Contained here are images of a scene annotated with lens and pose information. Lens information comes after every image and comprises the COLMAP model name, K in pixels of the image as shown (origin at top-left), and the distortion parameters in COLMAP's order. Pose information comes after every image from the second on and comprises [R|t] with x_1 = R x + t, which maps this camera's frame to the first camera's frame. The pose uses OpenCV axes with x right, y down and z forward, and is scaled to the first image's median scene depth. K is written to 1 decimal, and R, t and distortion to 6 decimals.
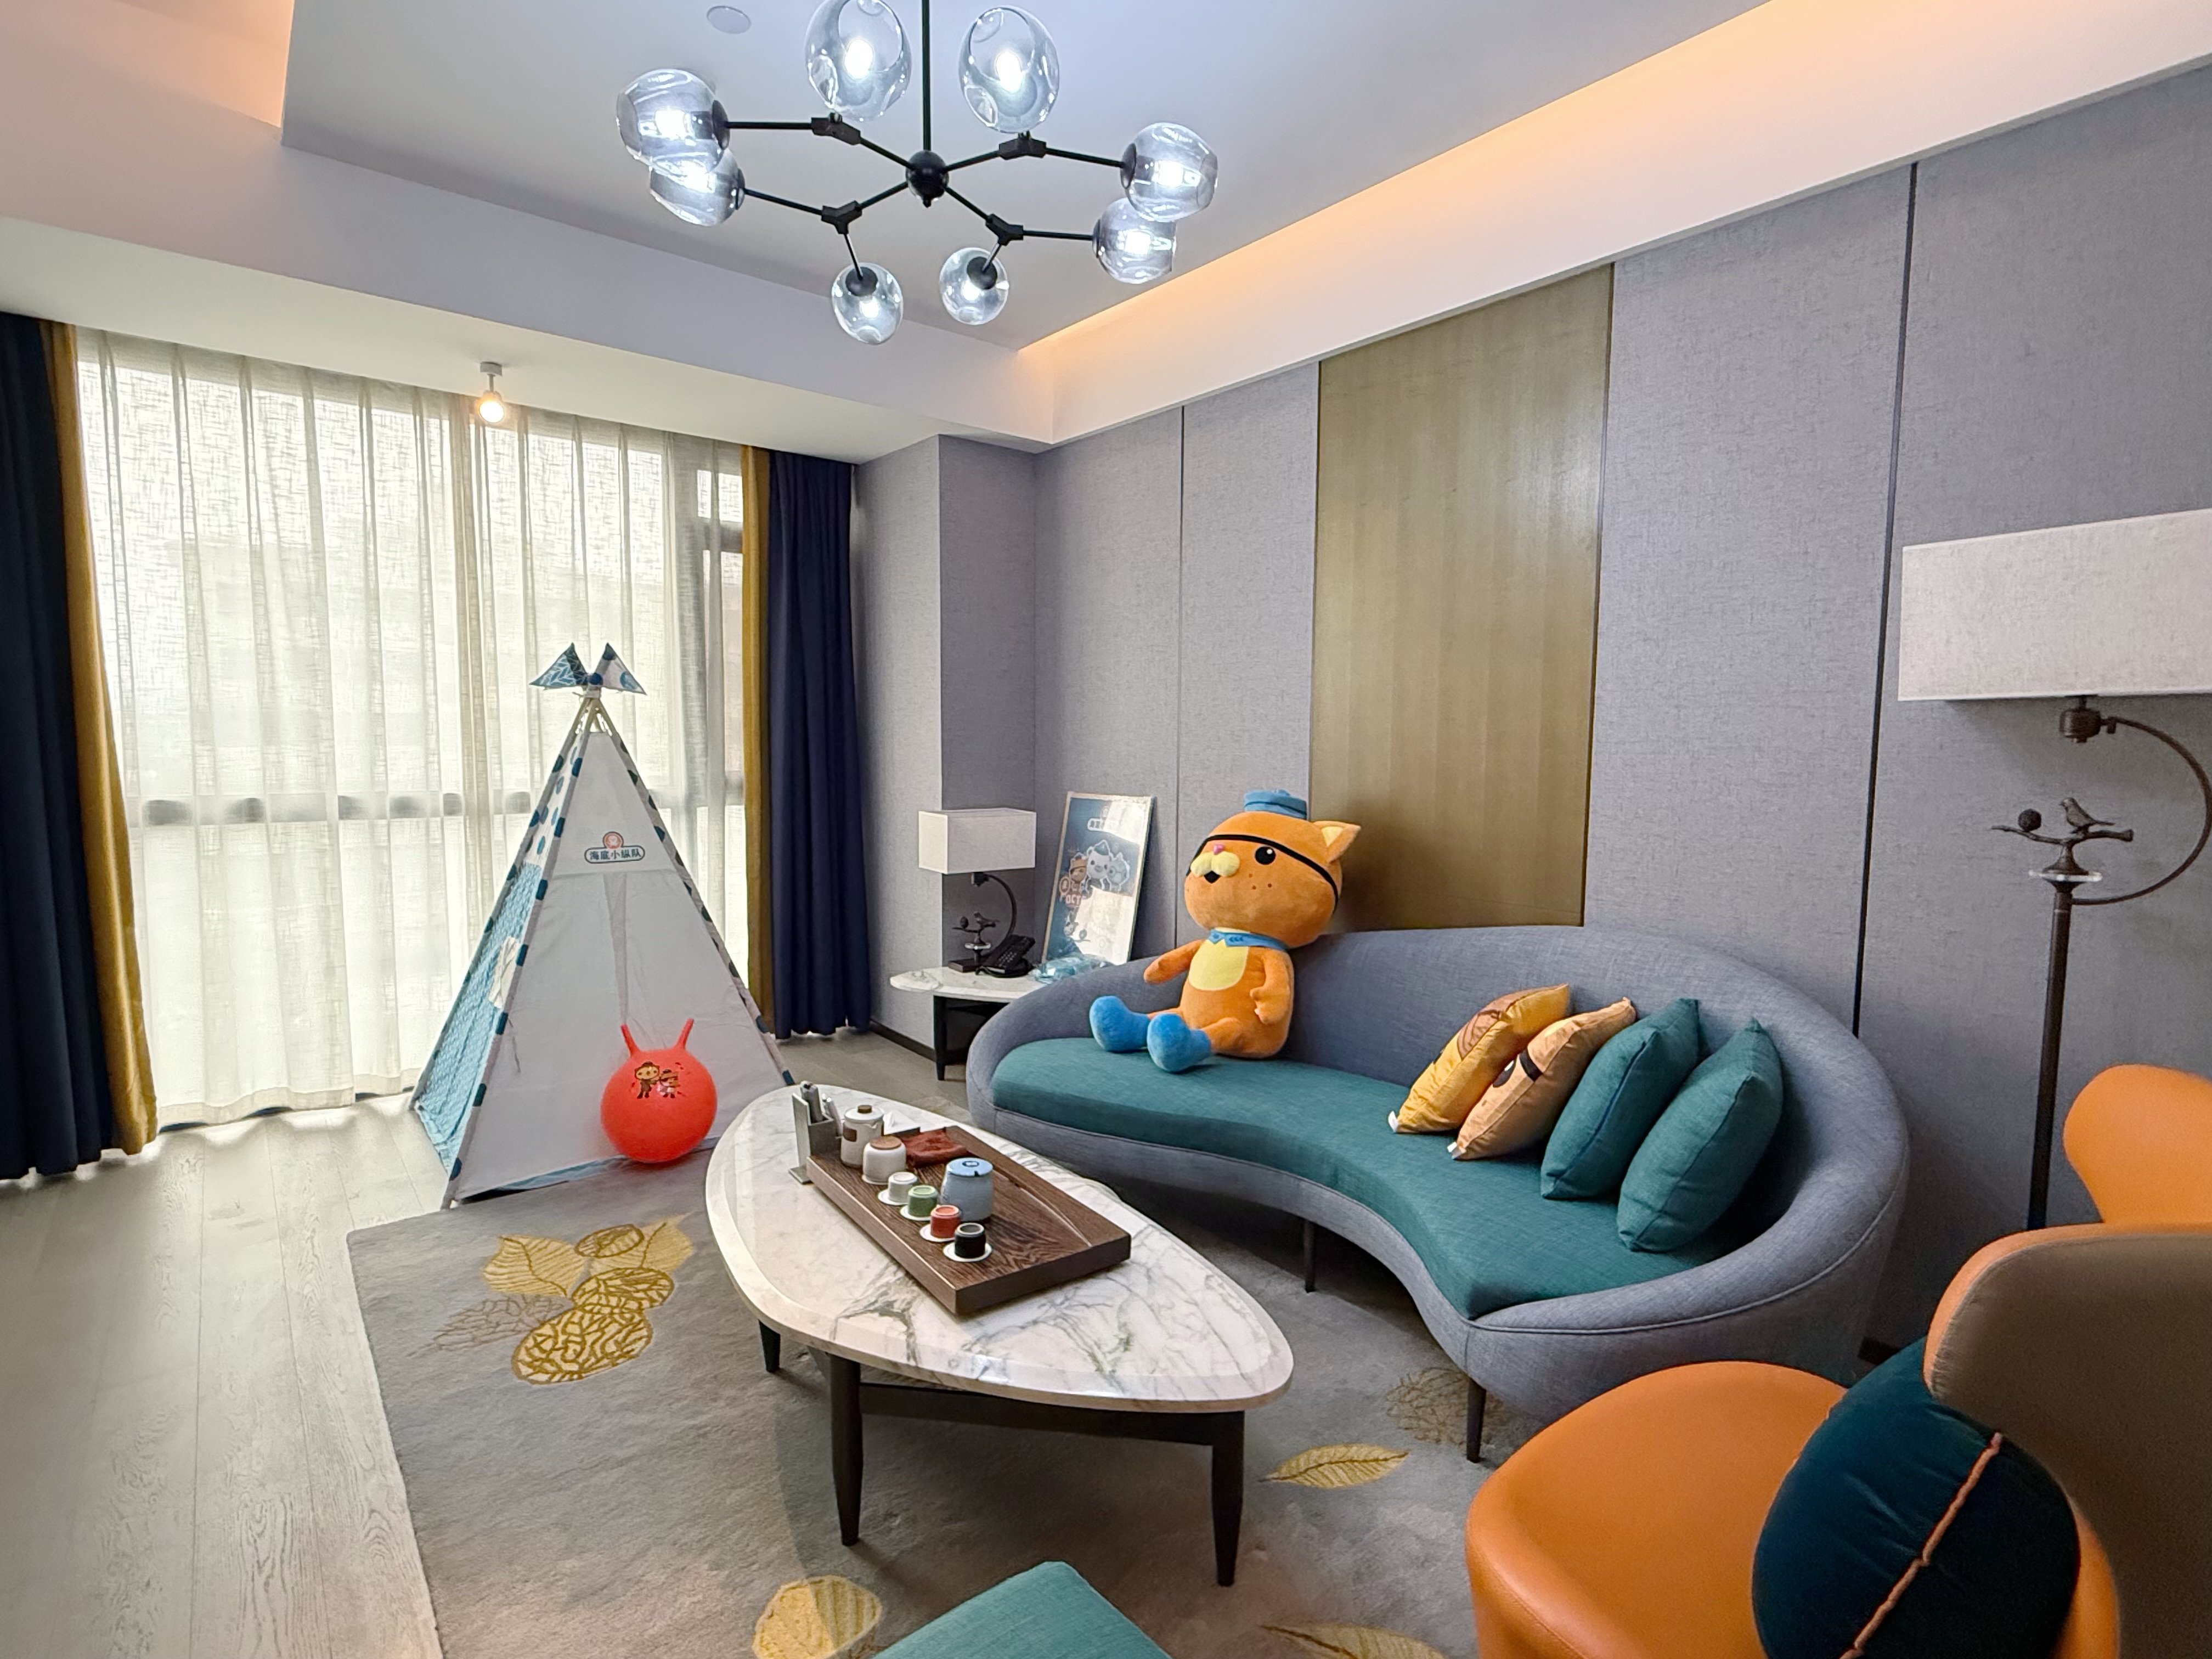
lens RADIAL K [[1116.6, 0, 1106.0], [0, 1116.6, 829.5], [0, 0, 1]] dist [0.007612, 0.000501]
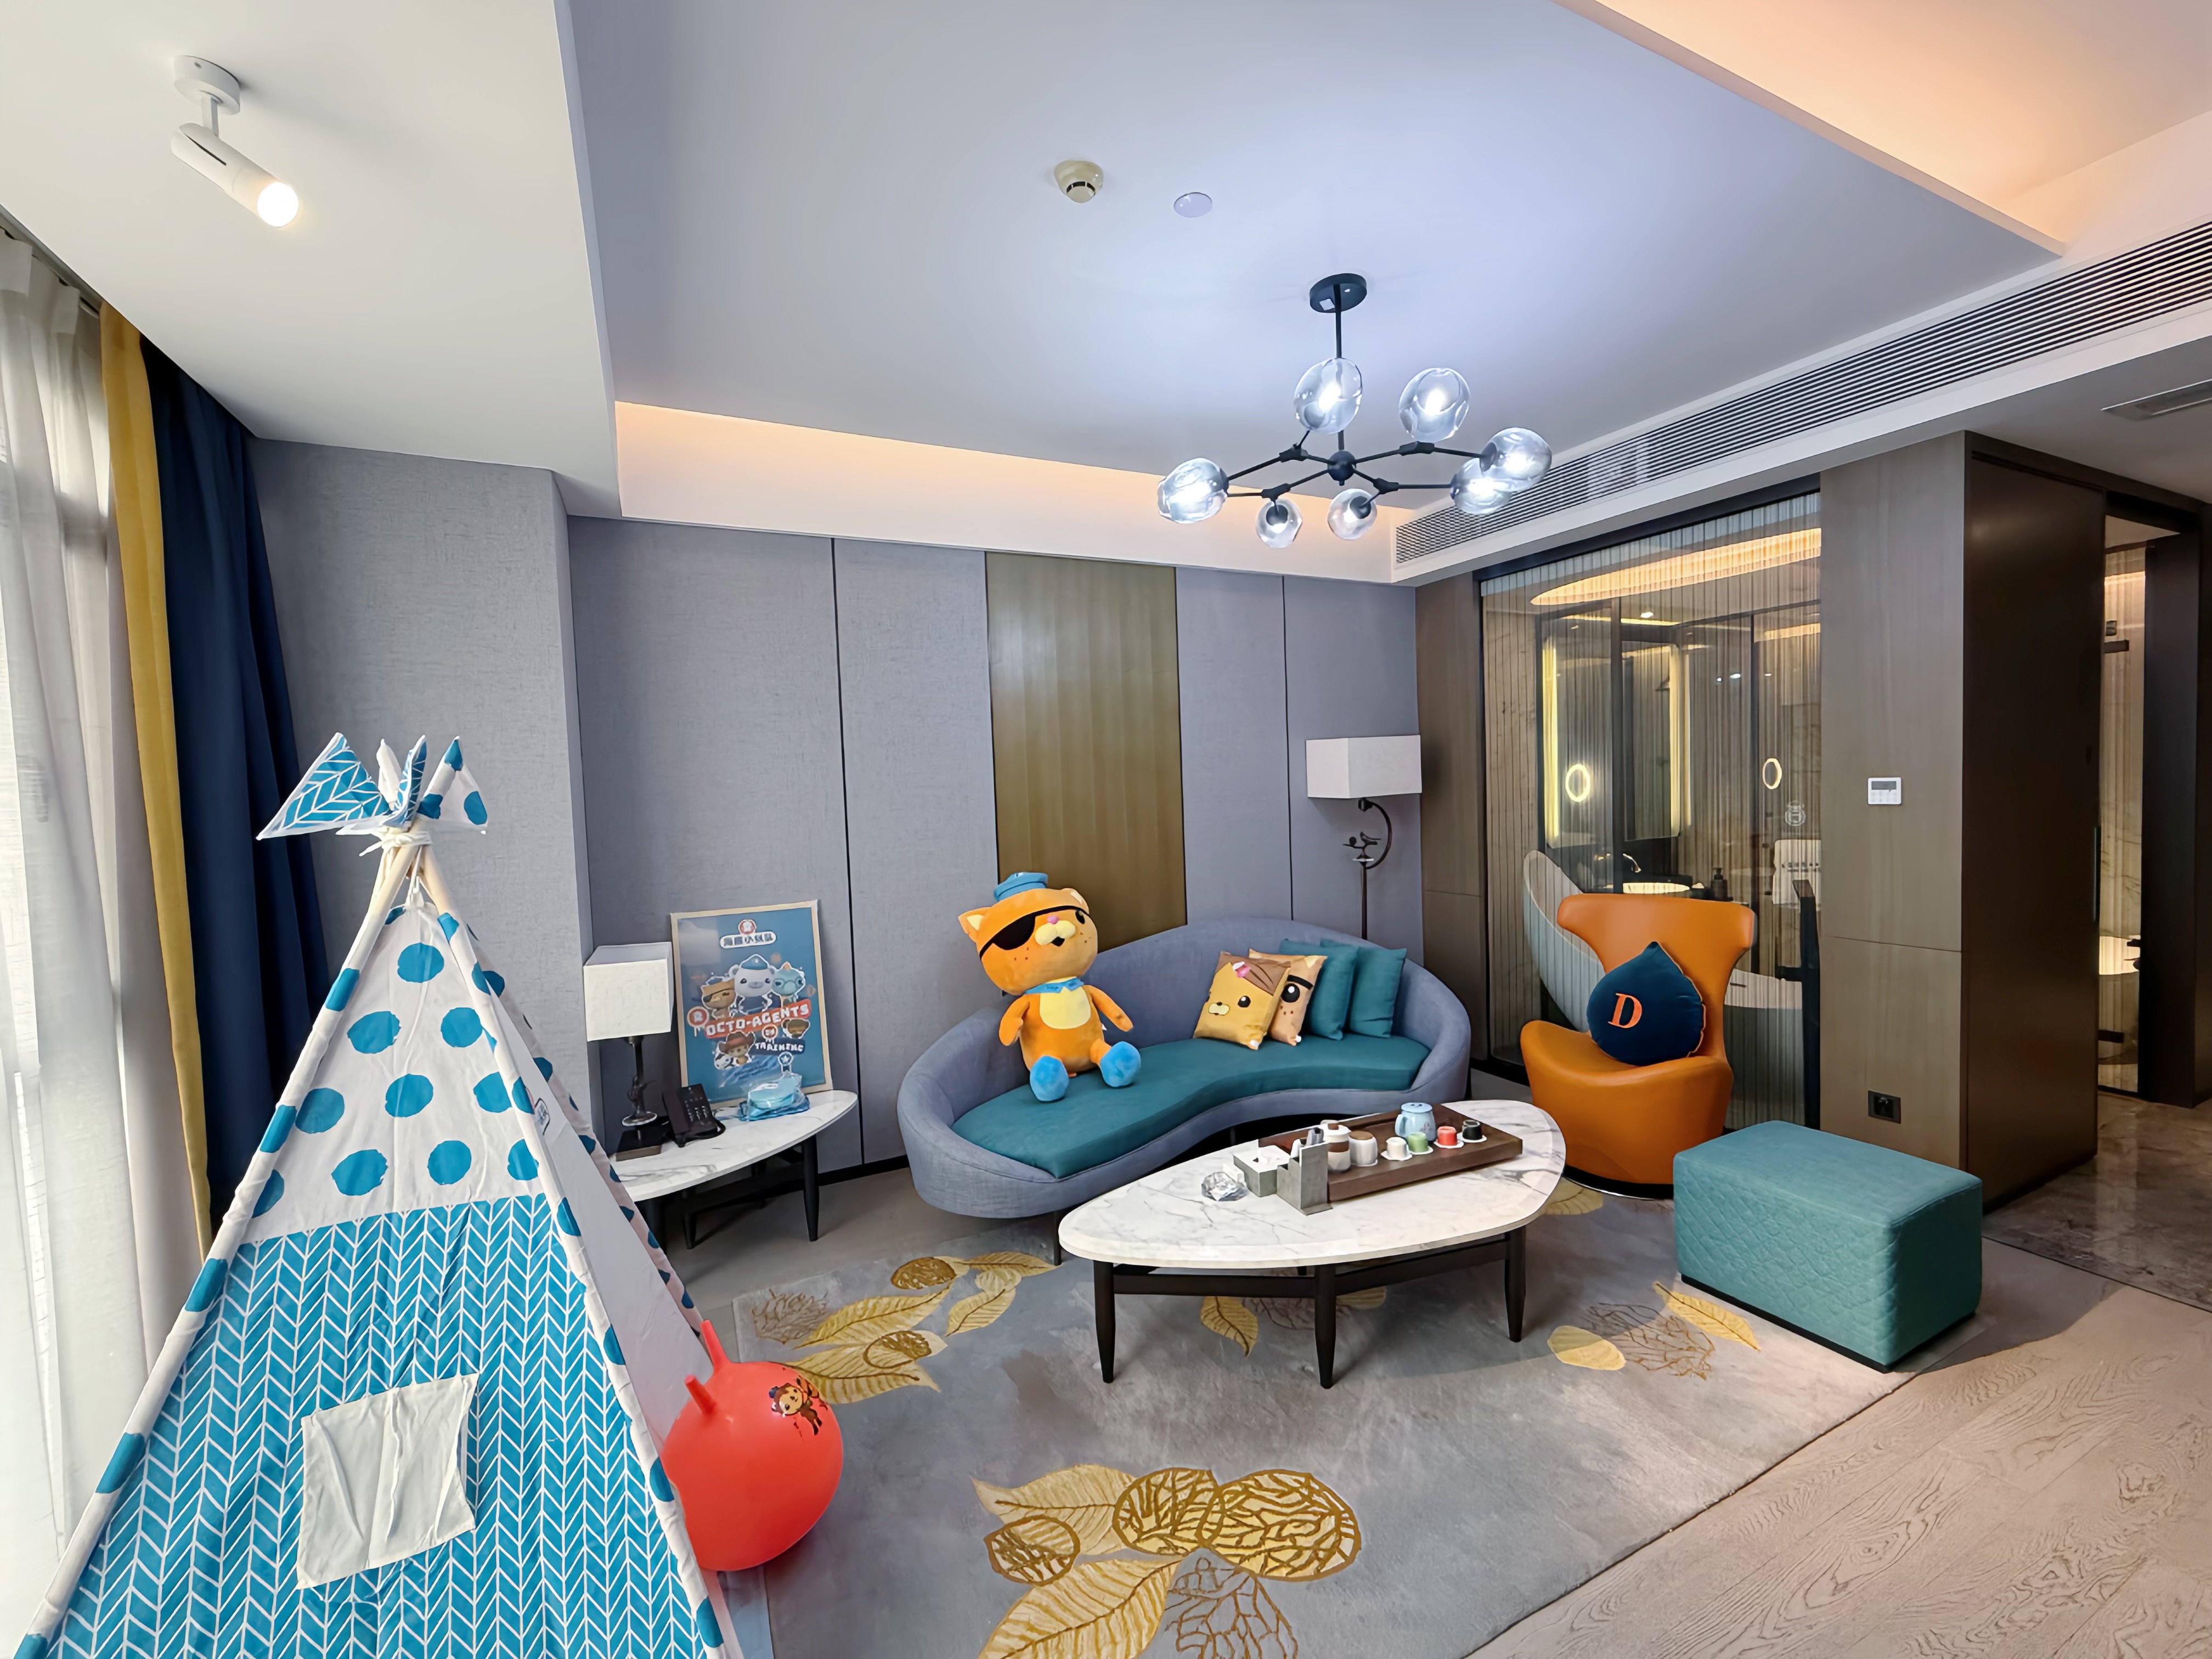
lens RADIAL K [[908.0, 0, 1106.0], [0, 908.0, 829.5], [0, 0, 1]] dist [-0.000654, 0.000046]
pose [[0.210703, -0.057982, 0.975829, -0.859475], [0.120426, 0.992175, 0.032951, -0.107564], [-0.970104, 0.110572, 0.216037, 0.660998]]
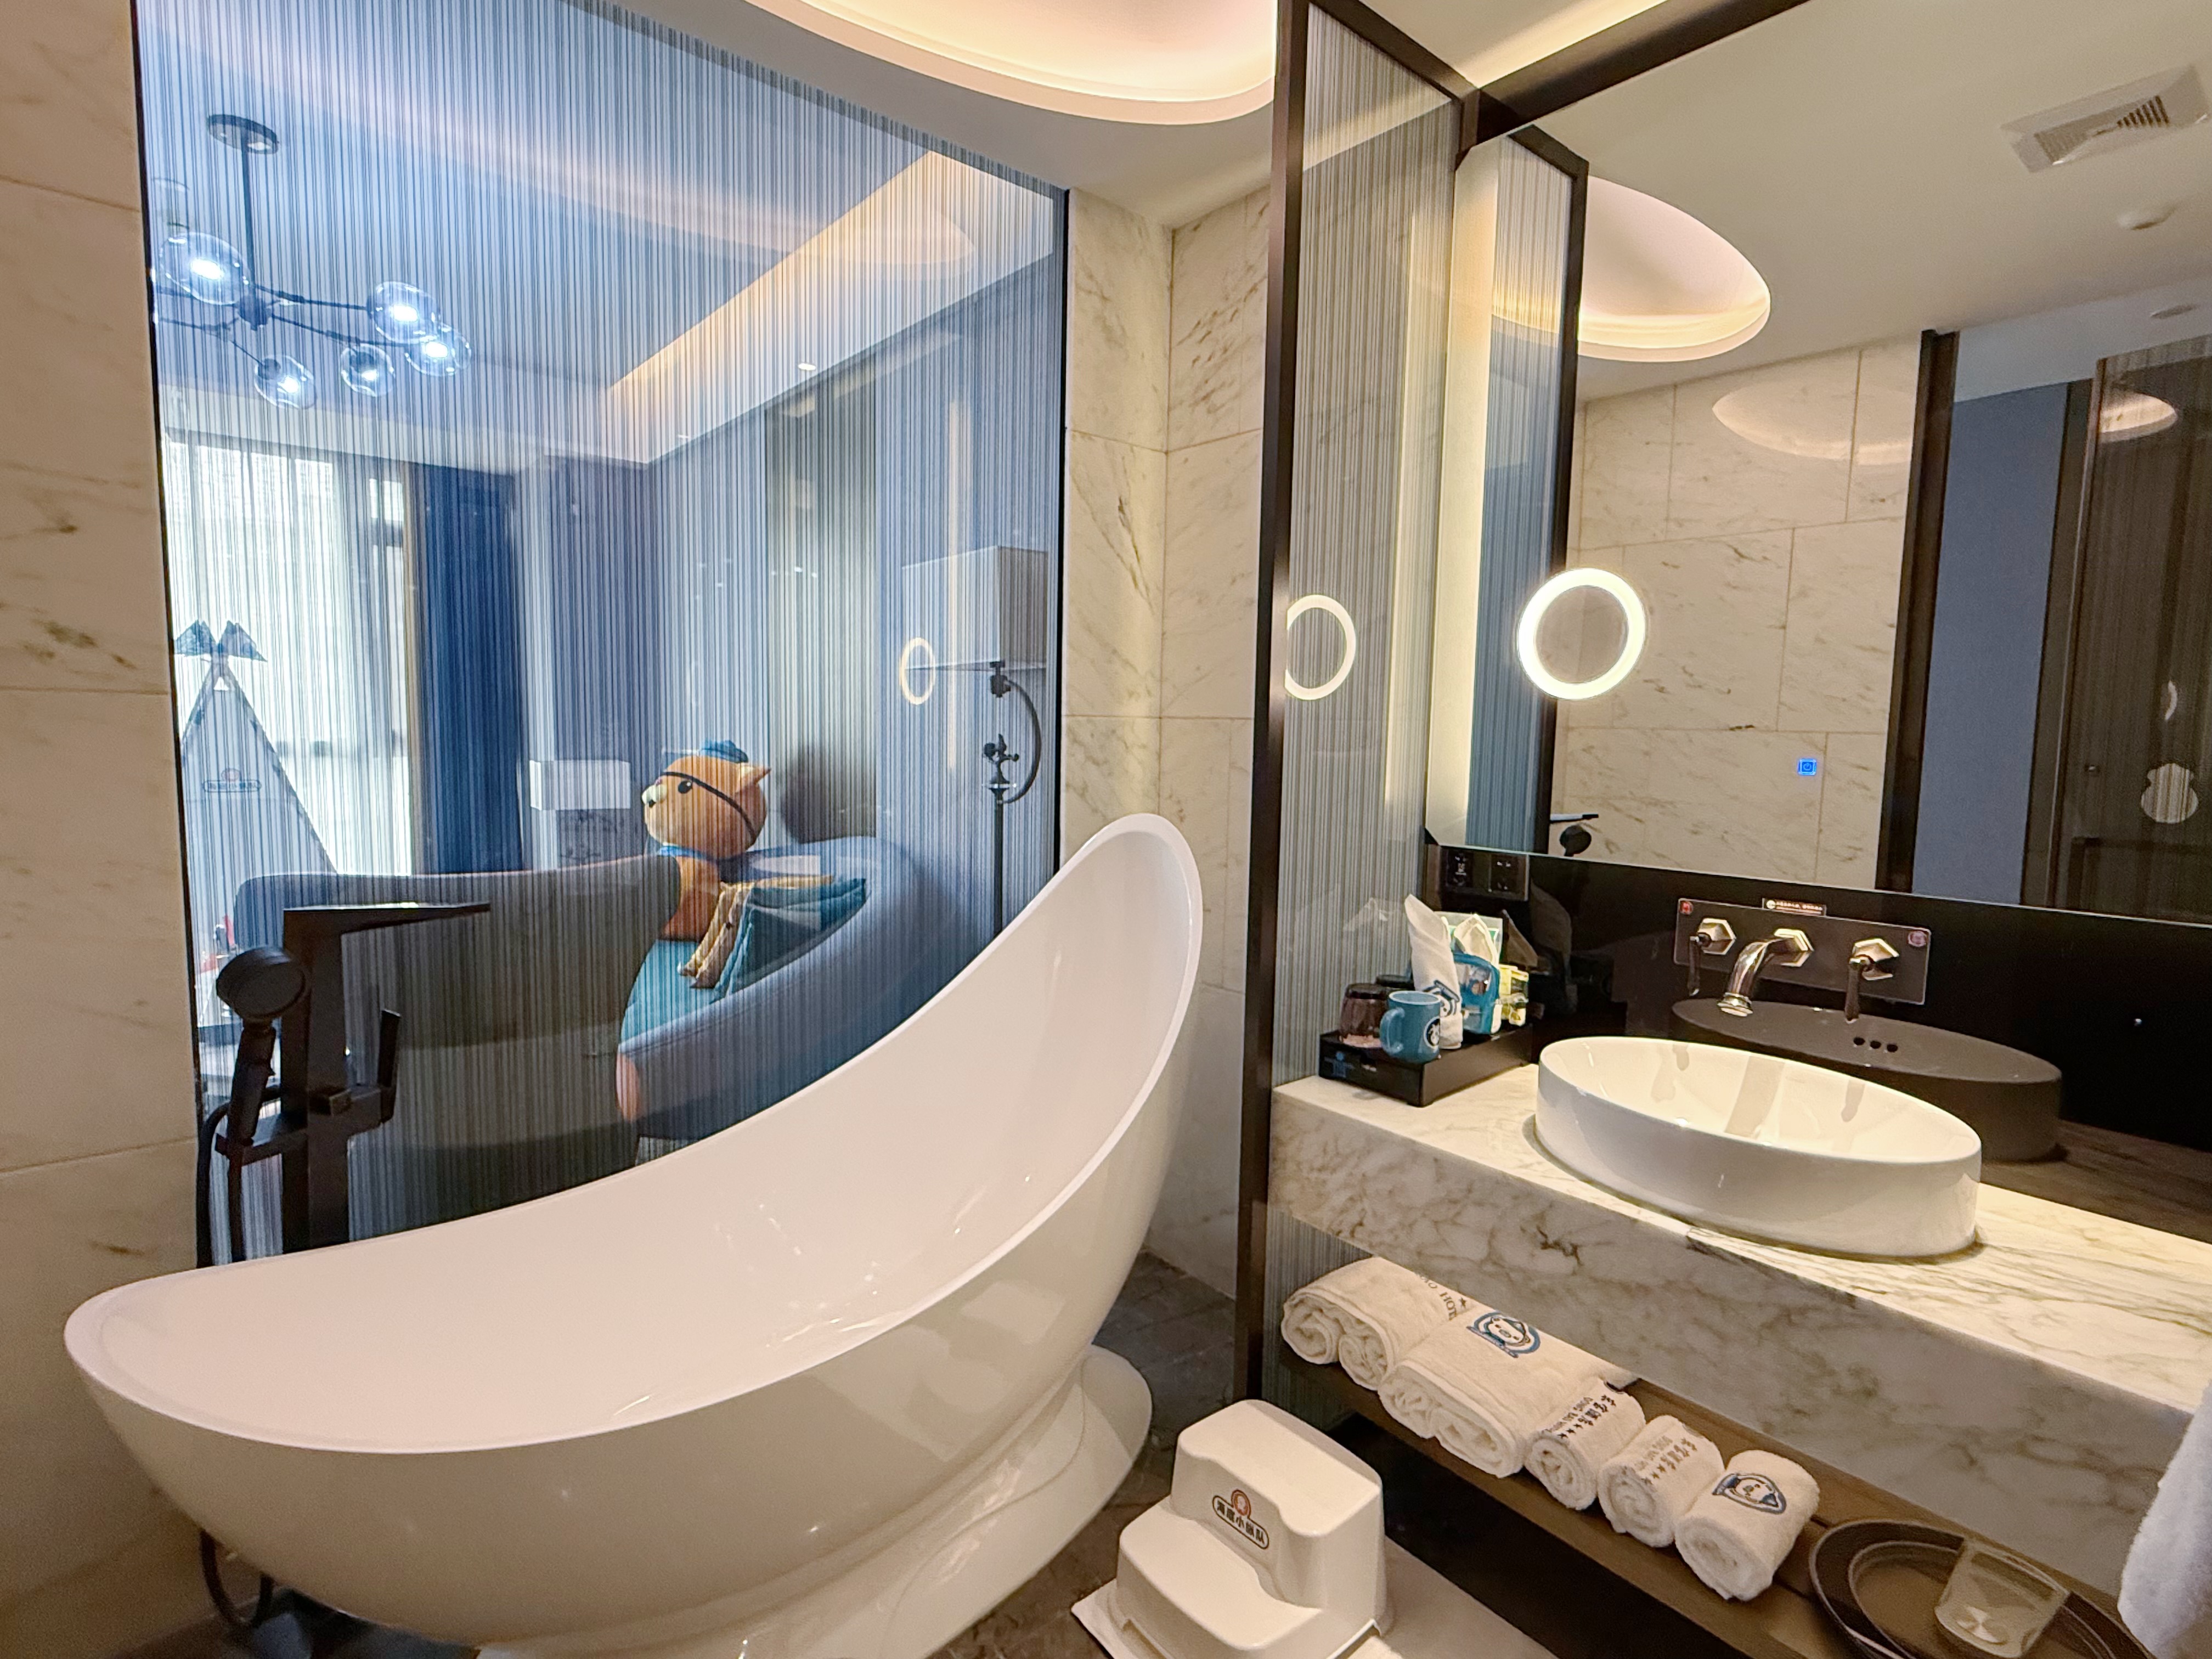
lens RADIAL K [[1116.6, 0, 1106.0], [0, 1116.6, 829.5], [0, 0, 1]] dist [0.007612, 0.000501]
pose [[0.999762, 0.014556, 0.016235, 0.577912], [-0.014625, 0.999884, 0.004167, 0.056153], [-0.016172, -0.004404, 0.999860, -0.321597]]
